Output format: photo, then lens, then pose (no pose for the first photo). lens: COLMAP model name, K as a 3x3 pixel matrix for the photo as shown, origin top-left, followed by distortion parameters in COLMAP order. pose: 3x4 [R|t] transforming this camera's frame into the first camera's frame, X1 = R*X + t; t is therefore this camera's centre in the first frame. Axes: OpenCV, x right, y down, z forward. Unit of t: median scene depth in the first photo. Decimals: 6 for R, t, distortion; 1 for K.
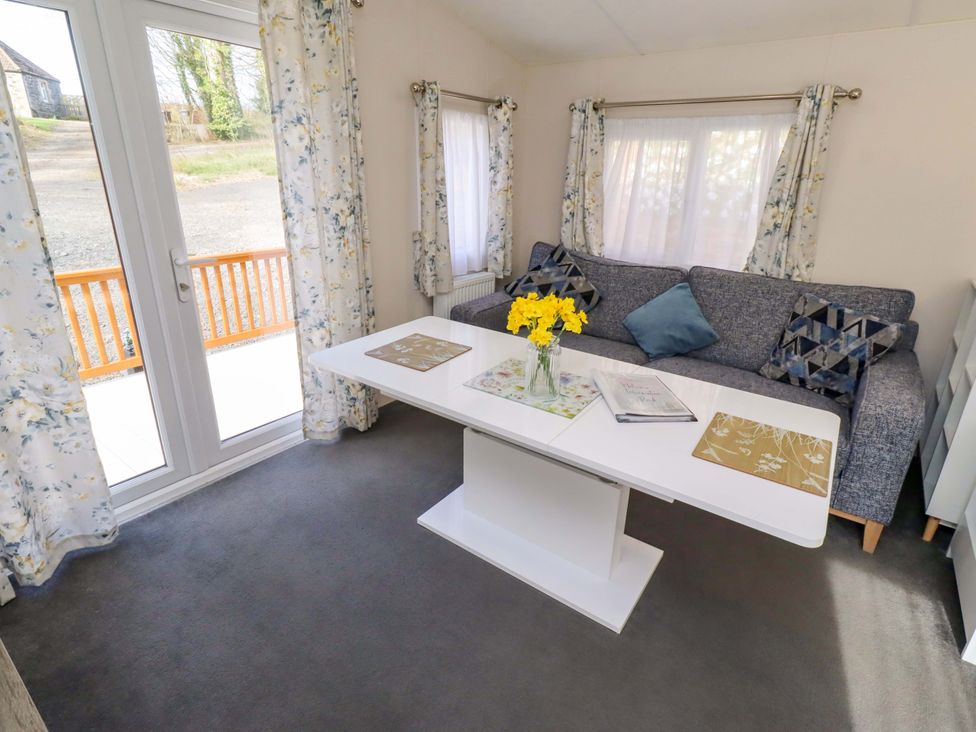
lens RADIAL K [[507.7, 0, 494.1], [0, 507.7, 352.2], [0, 0, 1]] dist [0.006854, -0.000174]
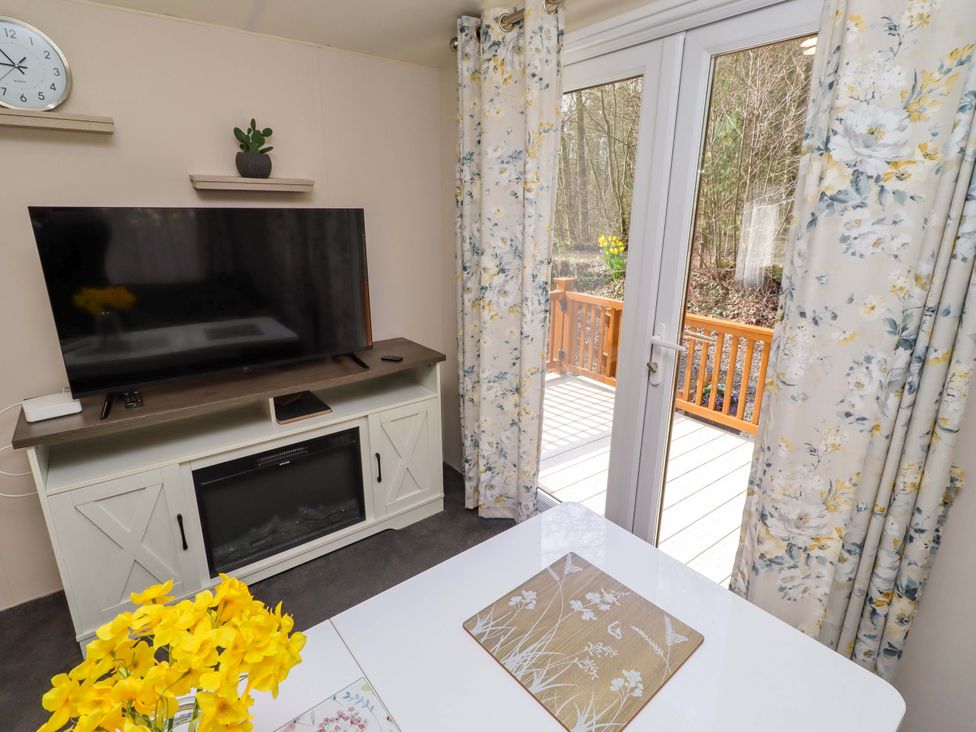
lens RADIAL K [[507.7, 0, 494.1], [0, 507.7, 352.2], [0, 0, 1]] dist [0.006854, -0.000174]
pose [[-0.287226, 0.246127, -0.925701, 0.172540], [-0.341117, 0.876781, 0.338962, -0.258498], [0.895064, 0.413131, -0.167876, 0.679188]]
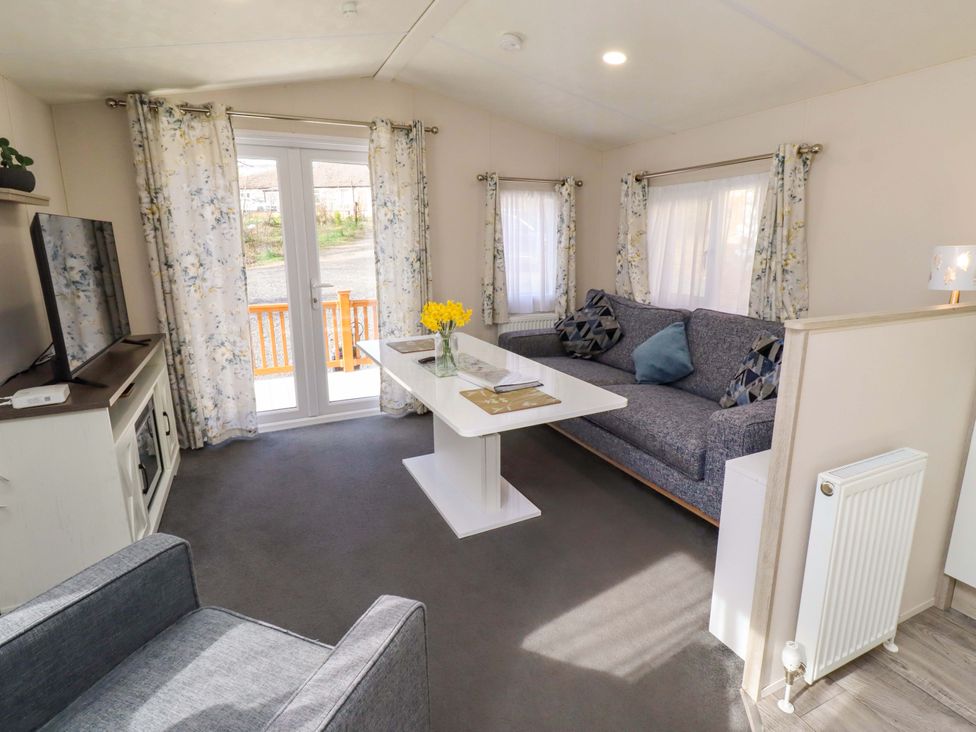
lens RADIAL K [[507.7, 0, 494.1], [0, 507.7, 352.2], [0, 0, 1]] dist [0.006854, -0.000174]
pose [[0.881547, 0.073829, -0.466287, 0.563906], [-0.139089, 0.984473, -0.107081, 0.109891], [0.451141, 0.159253, 0.878129, -0.159028]]
